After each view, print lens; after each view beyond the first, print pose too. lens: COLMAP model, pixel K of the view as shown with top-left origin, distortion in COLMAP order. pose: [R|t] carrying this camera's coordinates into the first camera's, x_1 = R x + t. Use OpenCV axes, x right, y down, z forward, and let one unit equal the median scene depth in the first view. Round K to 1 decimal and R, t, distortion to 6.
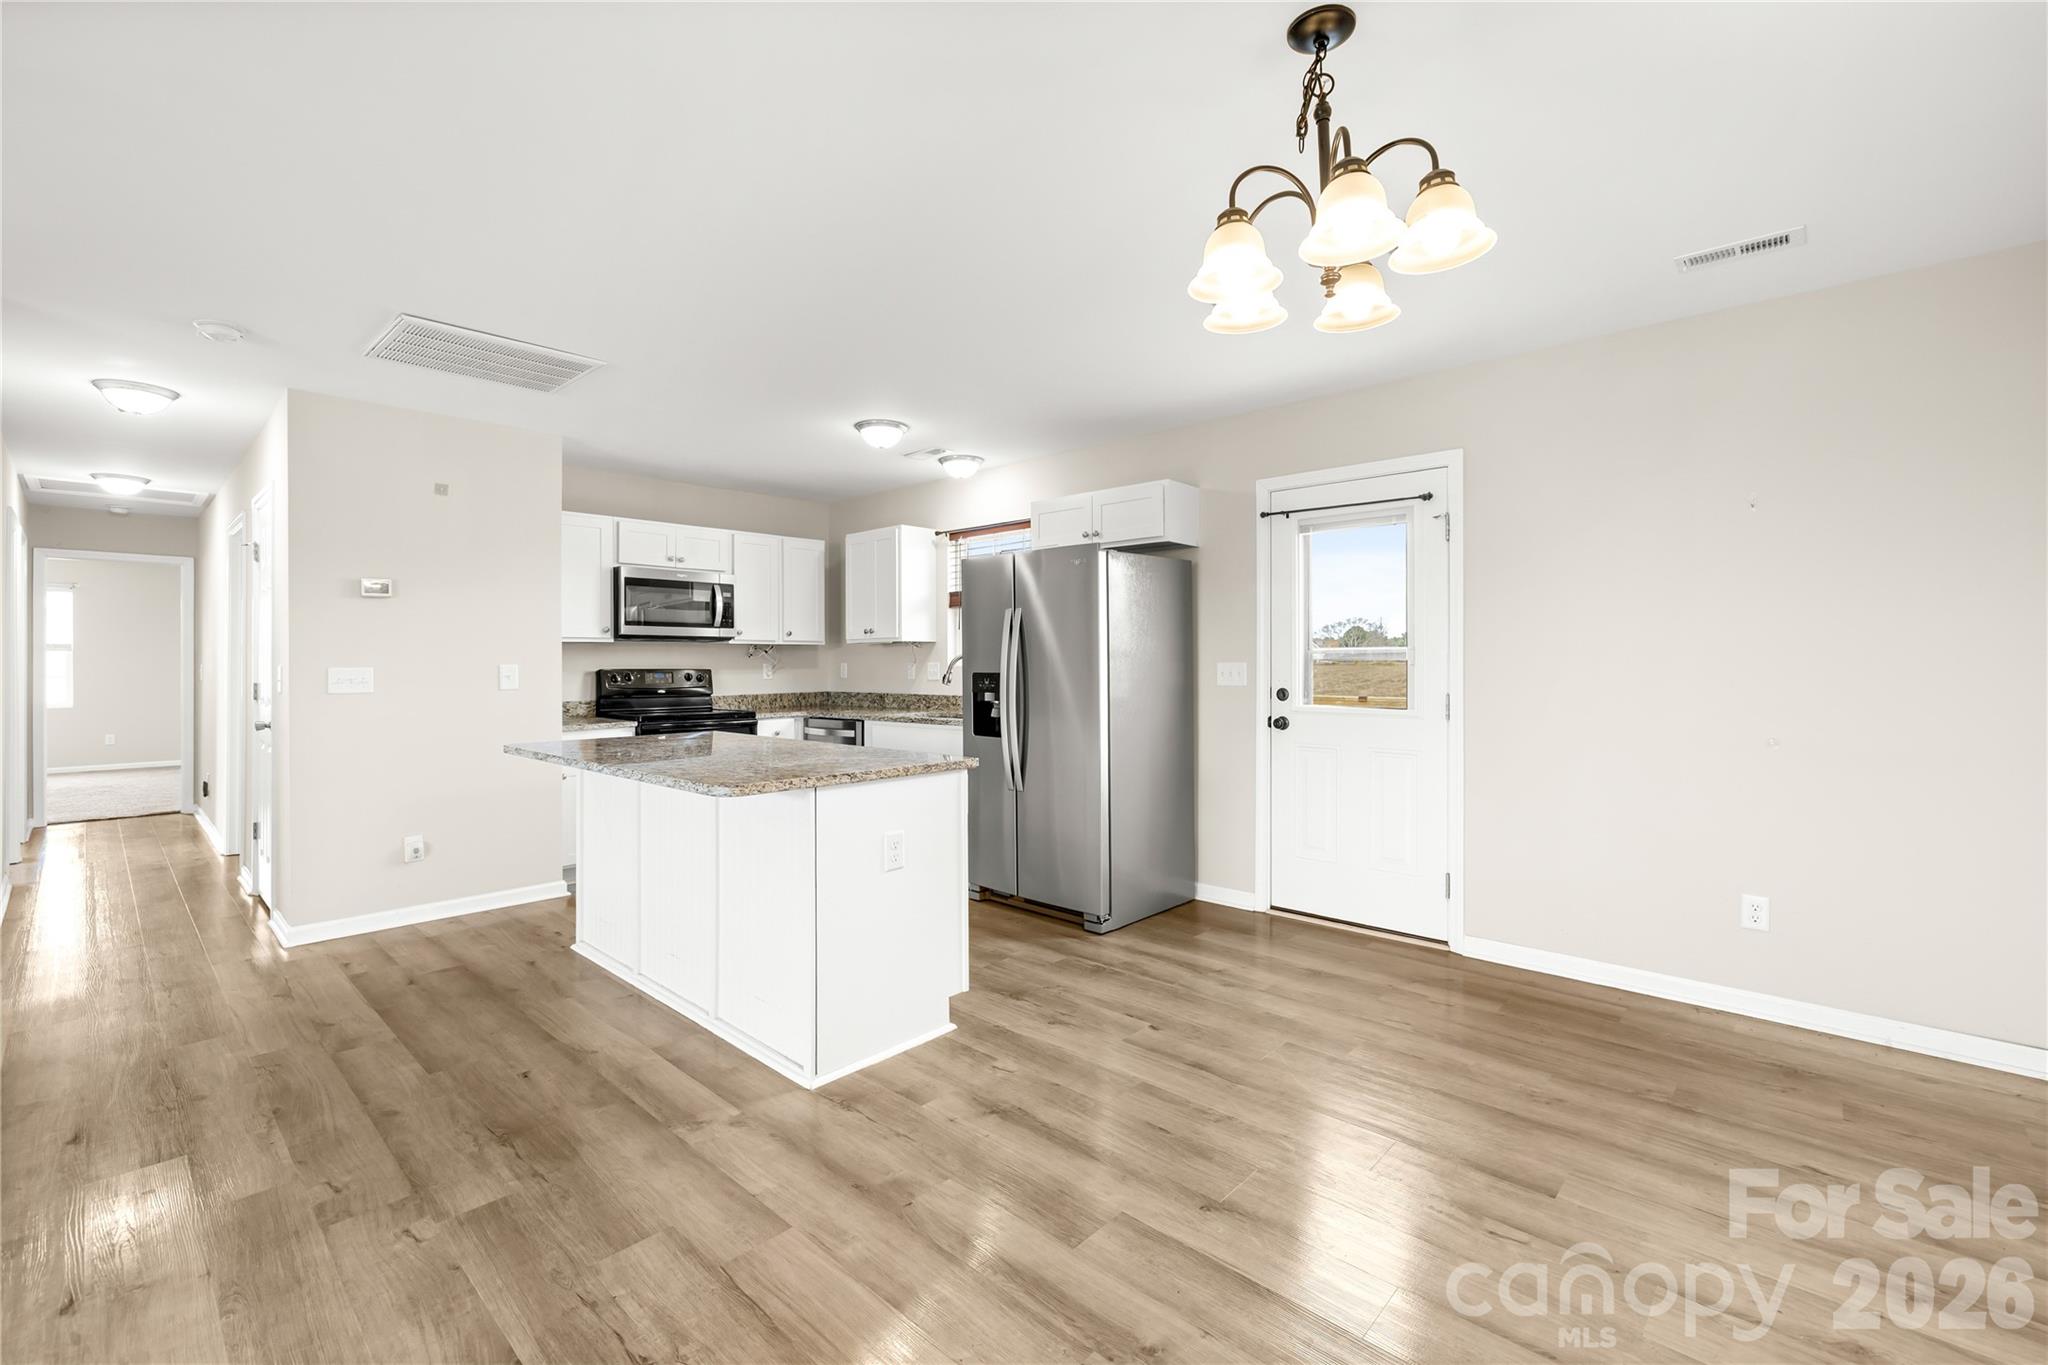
lens RADIAL K [[879.9, 0, 1015.6], [0, 879.9, 650.5], [0, 0, 1]] dist [0.000321, -0.000088]
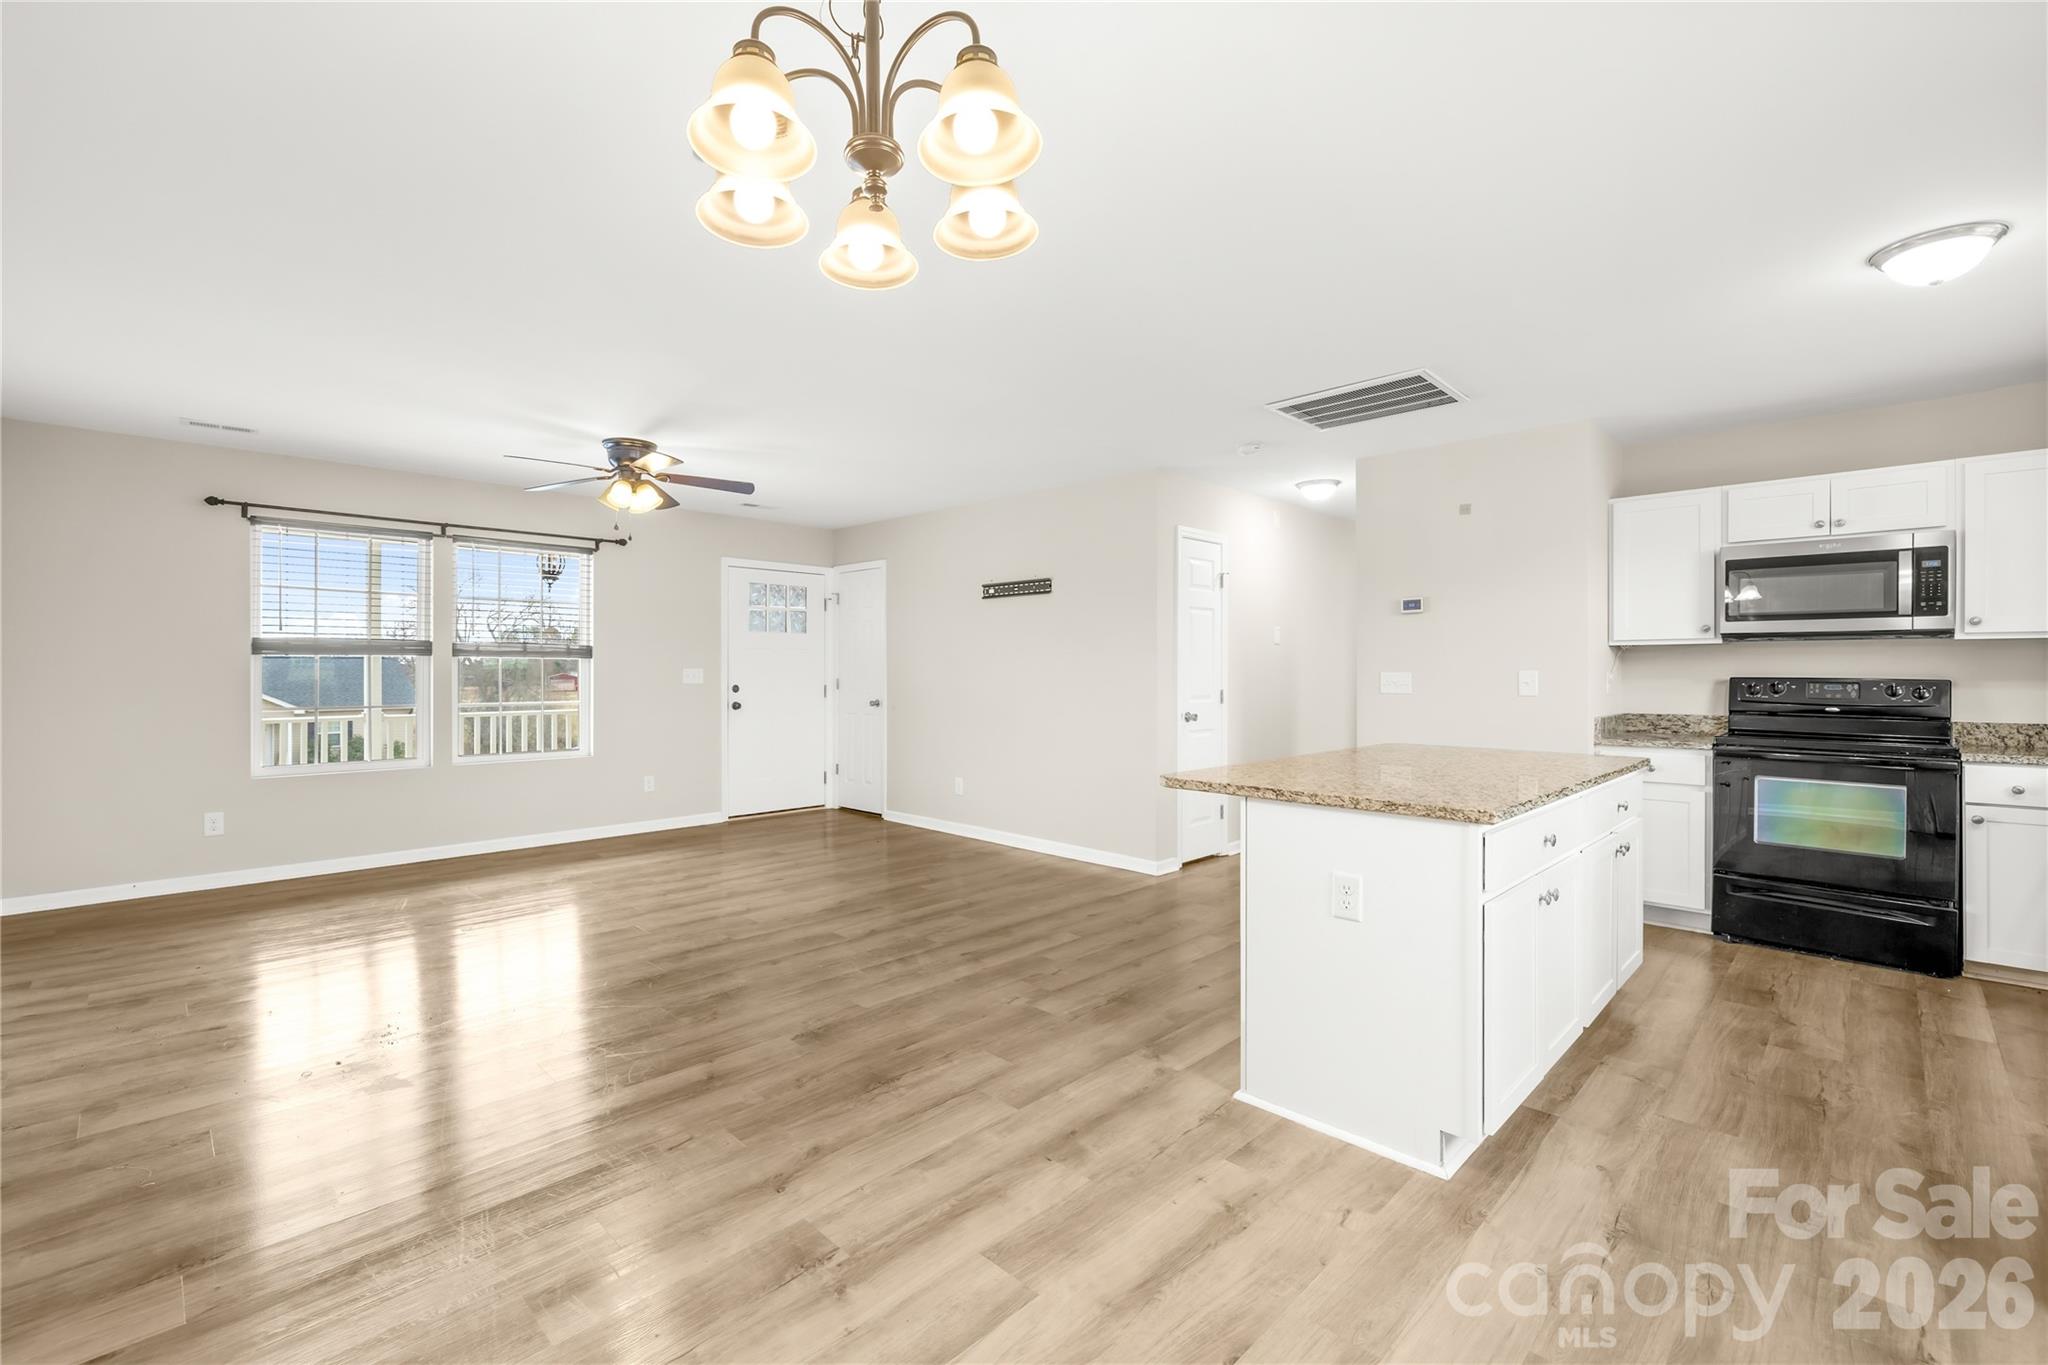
lens RADIAL K [[879.9, 0, 989.4], [0, 879.9, 668.5], [0, 0, 1]] dist [0.000321, -0.000088]
pose [[-0.041868, 0.002061, -0.999121, 0.439820], [0.012084, 0.999926, 0.001556, 0.004694], [0.999050, -0.012008, -0.041890, 0.437771]]
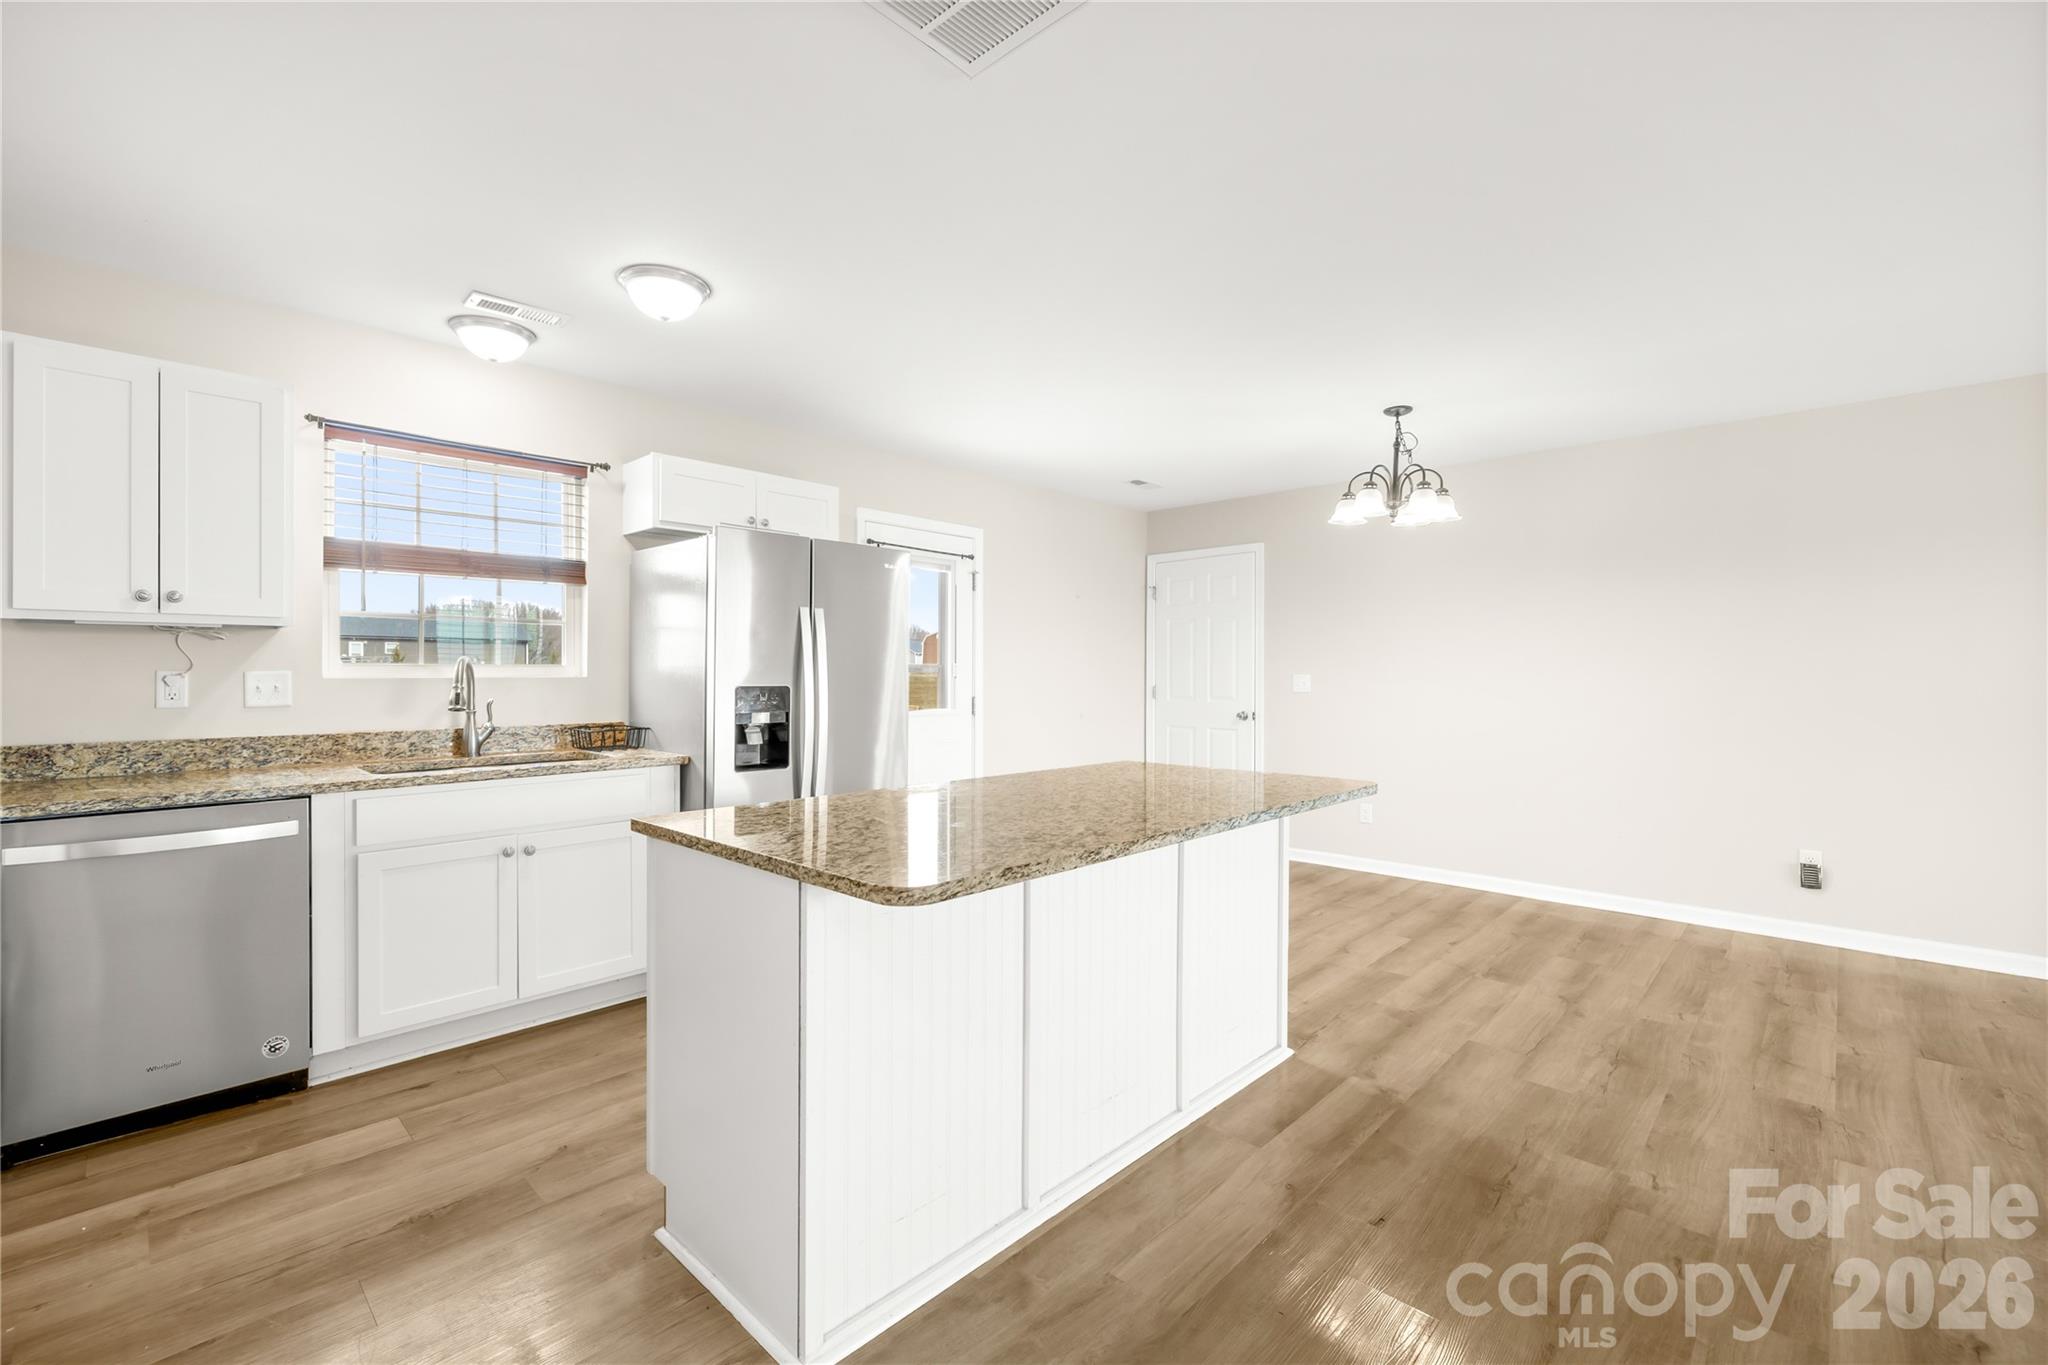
lens RADIAL K [[856.8, 0, 1007.0], [0, 856.8, 678.5], [0, 0, 1]] dist [-0.002719, -0.000783]
pose [[0.016458, -0.000313, 0.999865, -0.757290], [-0.016138, 0.999870, 0.000578, 0.014701], [-0.999734, -0.016146, 0.016451, 0.769919]]
